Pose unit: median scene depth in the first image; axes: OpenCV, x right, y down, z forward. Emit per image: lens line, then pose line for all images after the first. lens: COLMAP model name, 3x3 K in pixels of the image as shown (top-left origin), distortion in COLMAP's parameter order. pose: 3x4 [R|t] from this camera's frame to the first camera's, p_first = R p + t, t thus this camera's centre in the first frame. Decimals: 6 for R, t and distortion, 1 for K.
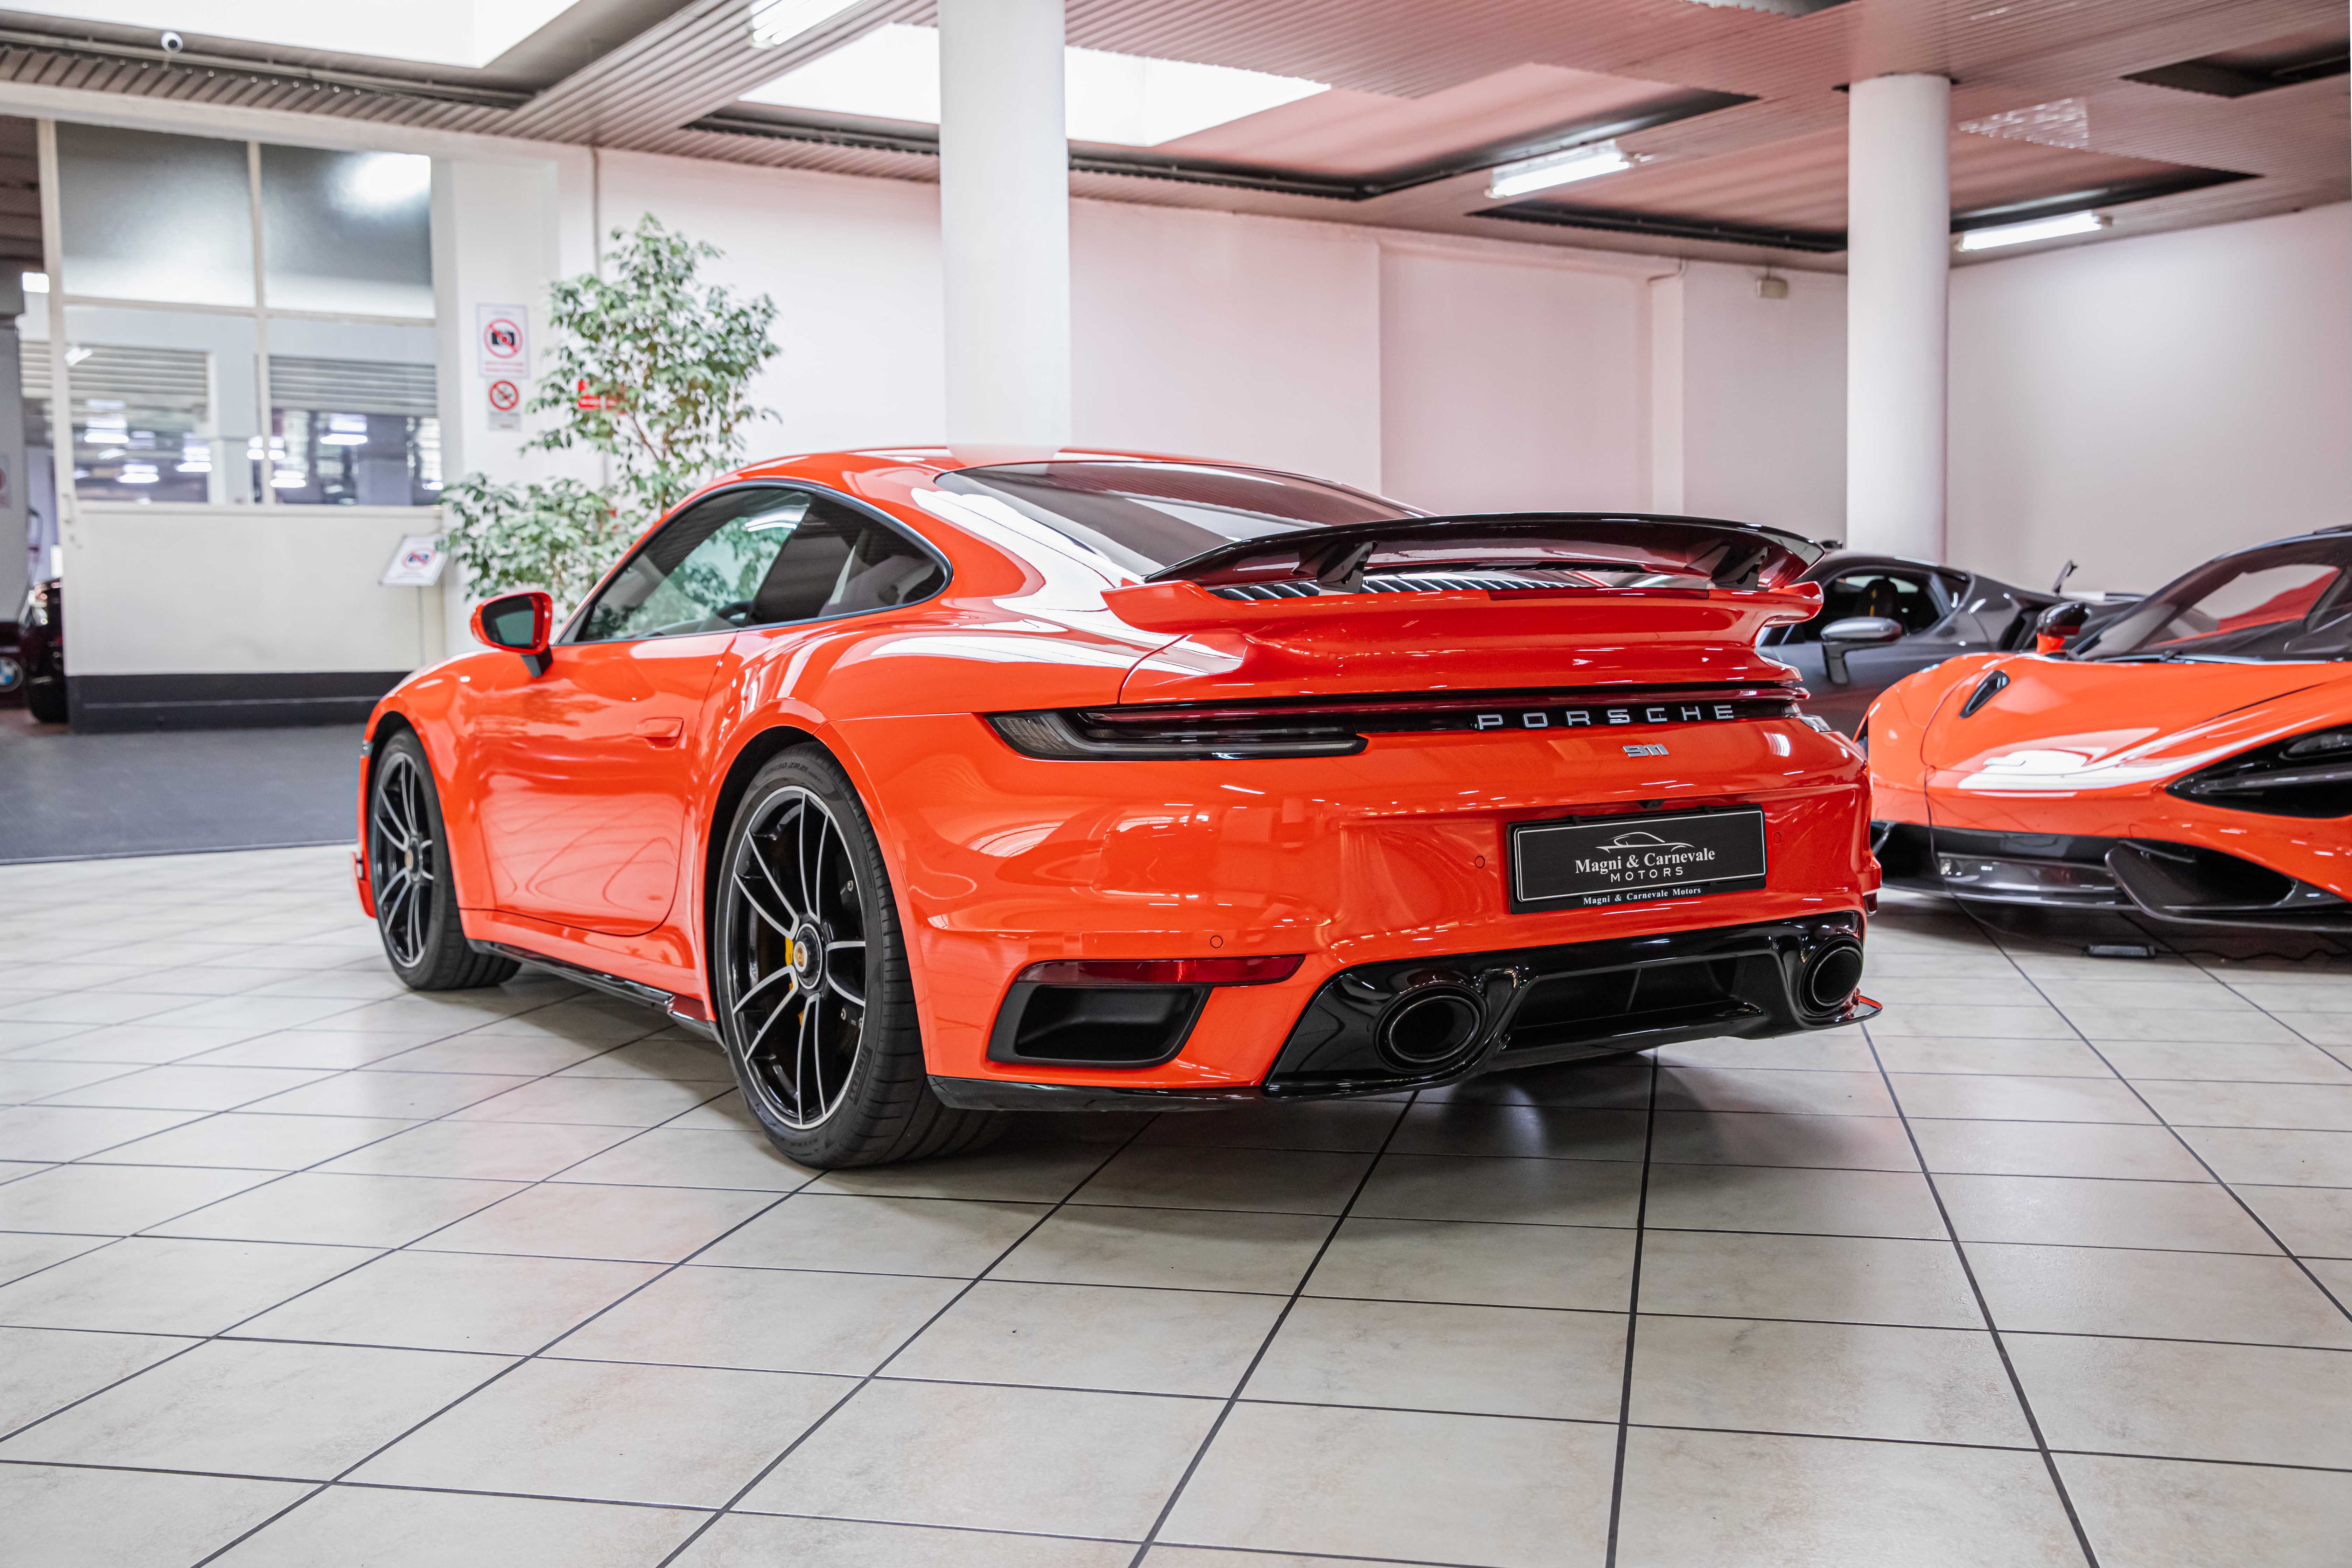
lens RADIAL K [[2360.4, 0, 1180.6], [0, 2360.4, 782.2], [0, 0, 1]] dist [-0.019524, 0.000000]
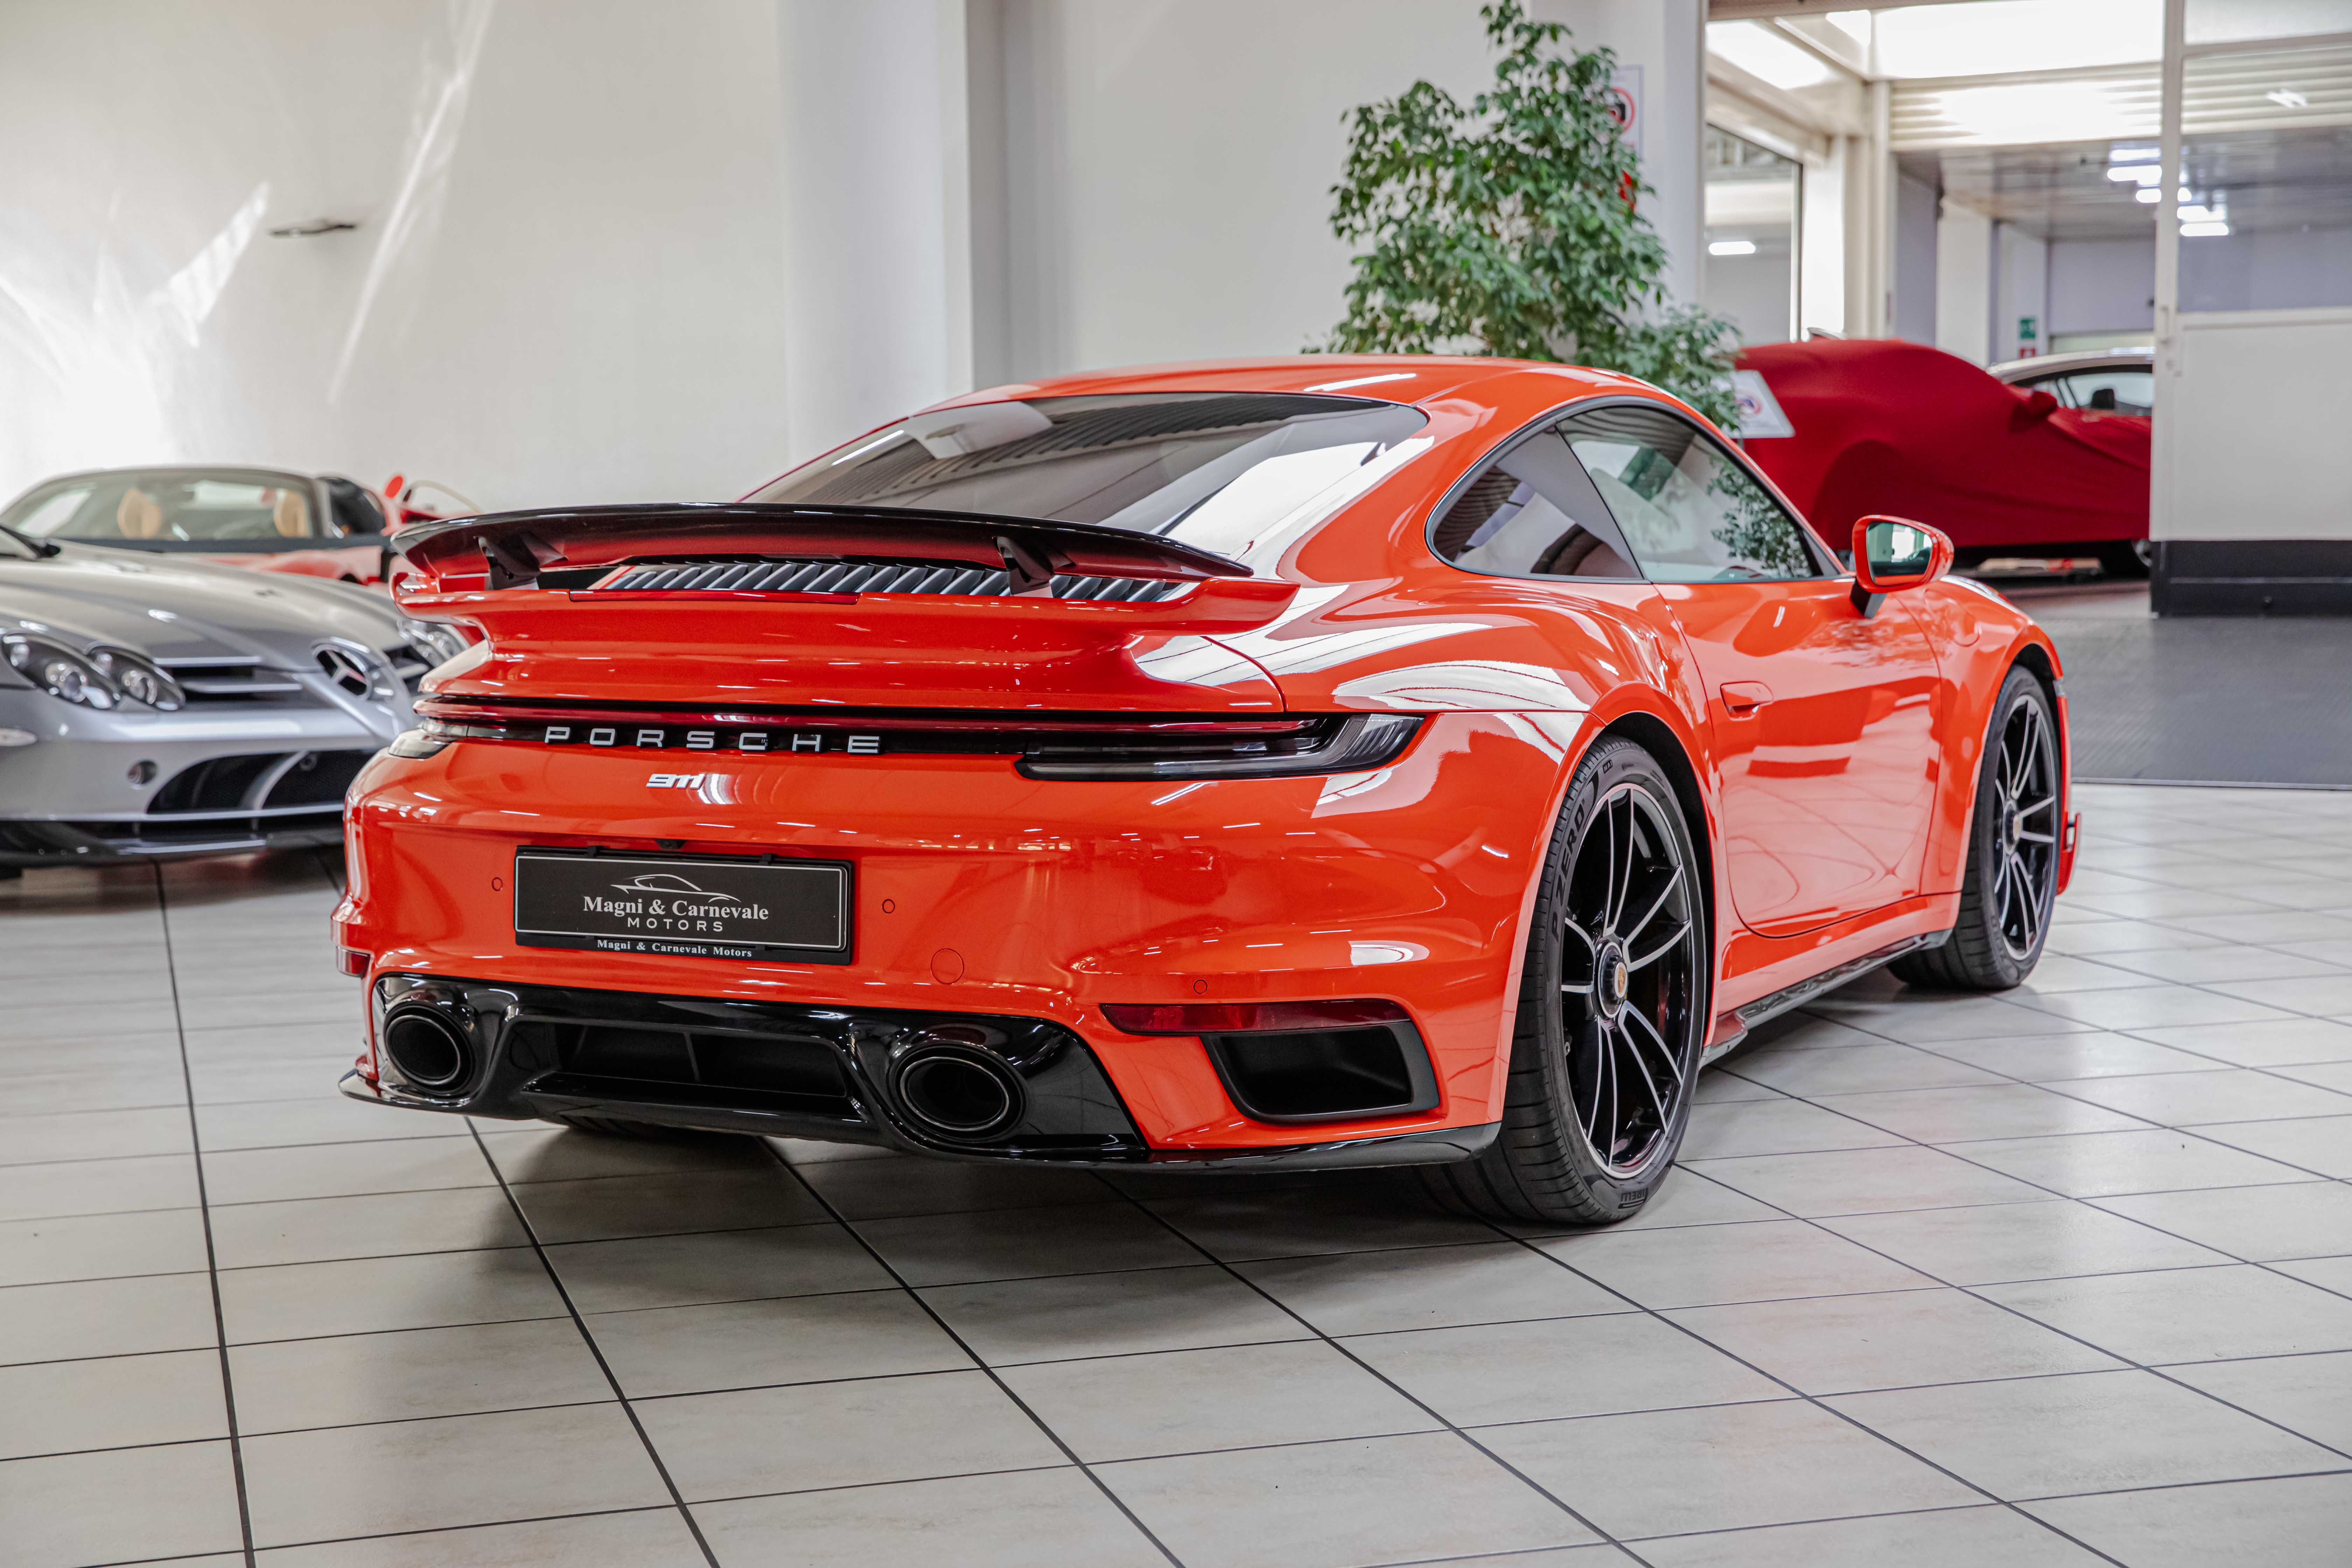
lens RADIAL K [[3497.6, 0, 1172.7], [0, 3497.6, 788.1], [0, 0, 1]] dist [0.009864, 0.000000]
pose [[0.490970, 0.087340, -0.866788, 1.393459], [-0.050456, 0.996142, 0.071795, -0.111895], [0.869714, 0.008486, 0.493482, 0.525533]]
